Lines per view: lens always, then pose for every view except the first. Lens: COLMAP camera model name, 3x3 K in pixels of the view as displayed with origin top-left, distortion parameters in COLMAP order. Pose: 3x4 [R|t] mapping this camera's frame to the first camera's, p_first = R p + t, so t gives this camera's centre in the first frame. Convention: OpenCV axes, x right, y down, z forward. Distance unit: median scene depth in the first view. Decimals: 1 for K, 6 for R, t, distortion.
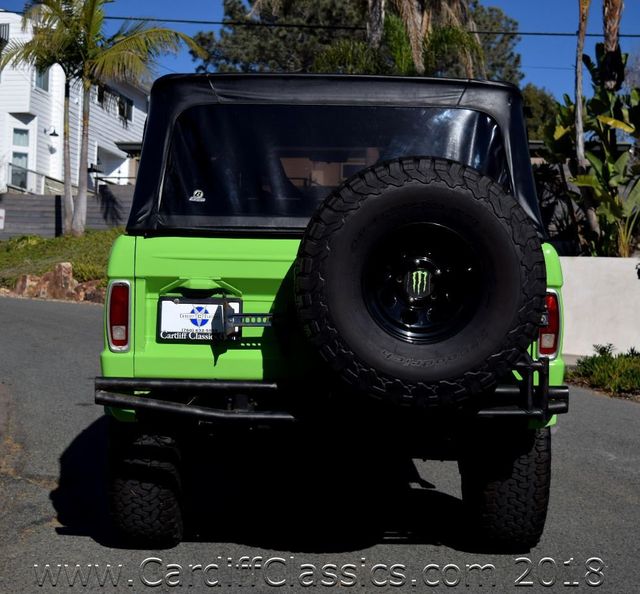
lens RADIAL K [[1333.3, 0, 322.9], [0, 1333.3, 302.9], [0, 0, 1]] dist [-0.006919, 0.000000]
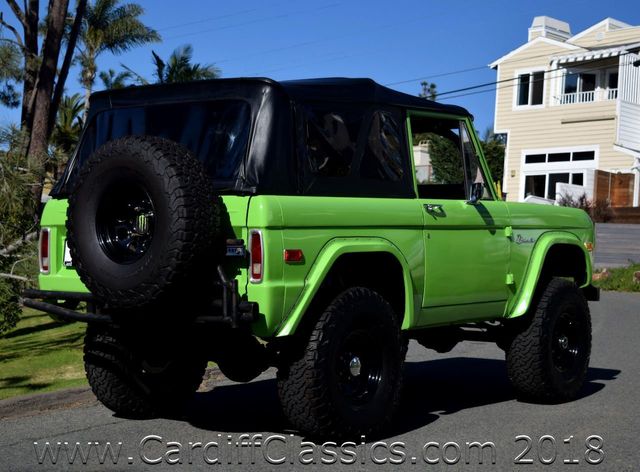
lens RADIAL K [[1270.1, 0, 338.8], [0, 1270.1, 248.3], [0, 0, 1]] dist [-0.033456, 0.000000]
pose [[0.785006, -0.005855, -0.619461, 1.020910], [-0.029845, 0.998437, -0.047257, 0.065920], [0.618769, 0.055585, 0.783604, 0.057394]]
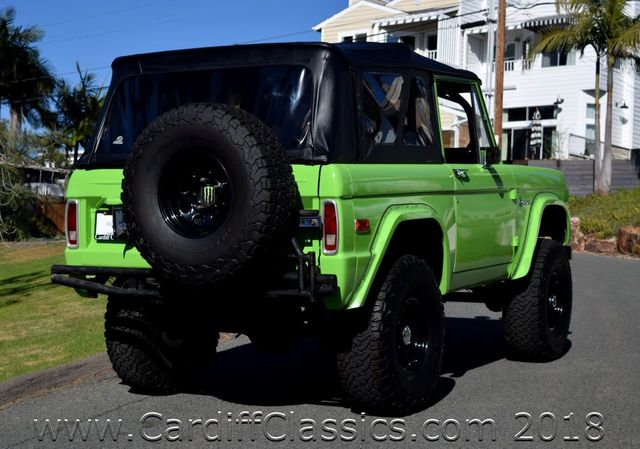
lens RADIAL K [[1209.9, 0, 314.8], [0, 1209.9, 225.5], [0, 0, 1]] dist [-0.025315, 0.000000]
pose [[0.865017, -0.010984, -0.501621, 0.744905], [-0.005205, 0.999510, -0.030861, 0.050939], [0.501715, 0.029306, 0.864537, -0.019710]]
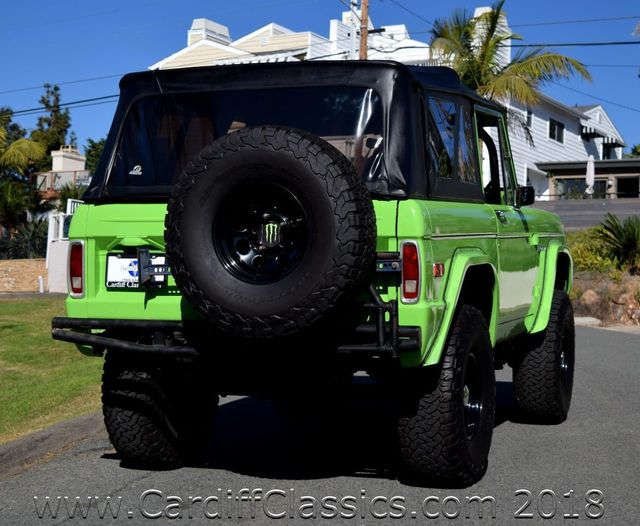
lens RADIAL K [[1287.7, 0, 341.0], [0, 1287.7, 263.9], [0, 0, 1]] dist [-0.030984, 0.000000]
pose [[0.936982, -0.014992, -0.349055, 0.493461], [-0.001270, 0.998926, -0.046313, 0.059946], [0.349375, 0.043838, 0.935957, -0.034454]]
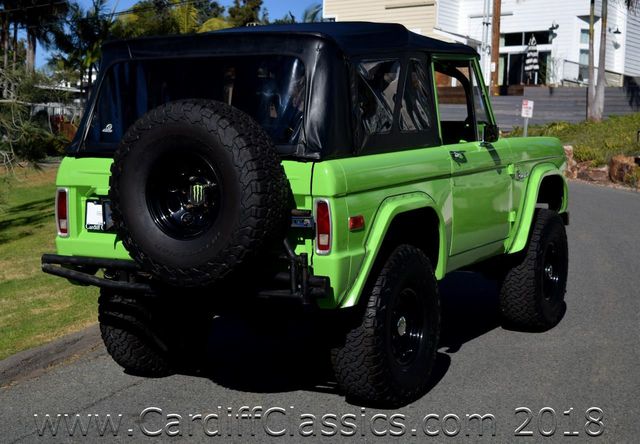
lens RADIAL K [[1144.0, 0, 311.5], [0, 1144.0, 222.2], [0, 0, 1]] dist [-0.023593, 0.000000]
pose [[0.861406, 0.026664, -0.507216, 0.707655], [-0.005078, 0.999023, 0.043893, -0.035339], [0.507891, -0.035234, 0.860701, 0.066825]]
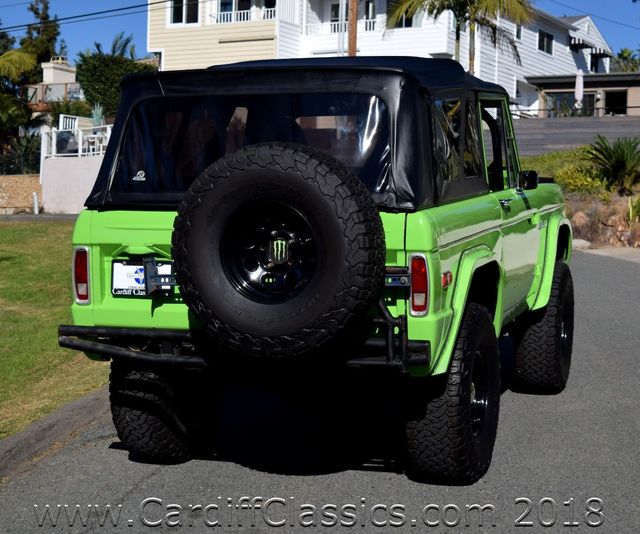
lens RADIAL K [[1264.4, 0, 382.6], [0, 1264.4, 274.9], [0, 0, 1]] dist [-0.033584, 0.000000]
pose [[0.950110, 0.005714, -0.311861, 0.472639], [0.007312, 0.999149, 0.040583, -0.035787], [0.311828, -0.040839, 0.949260, -0.019322]]
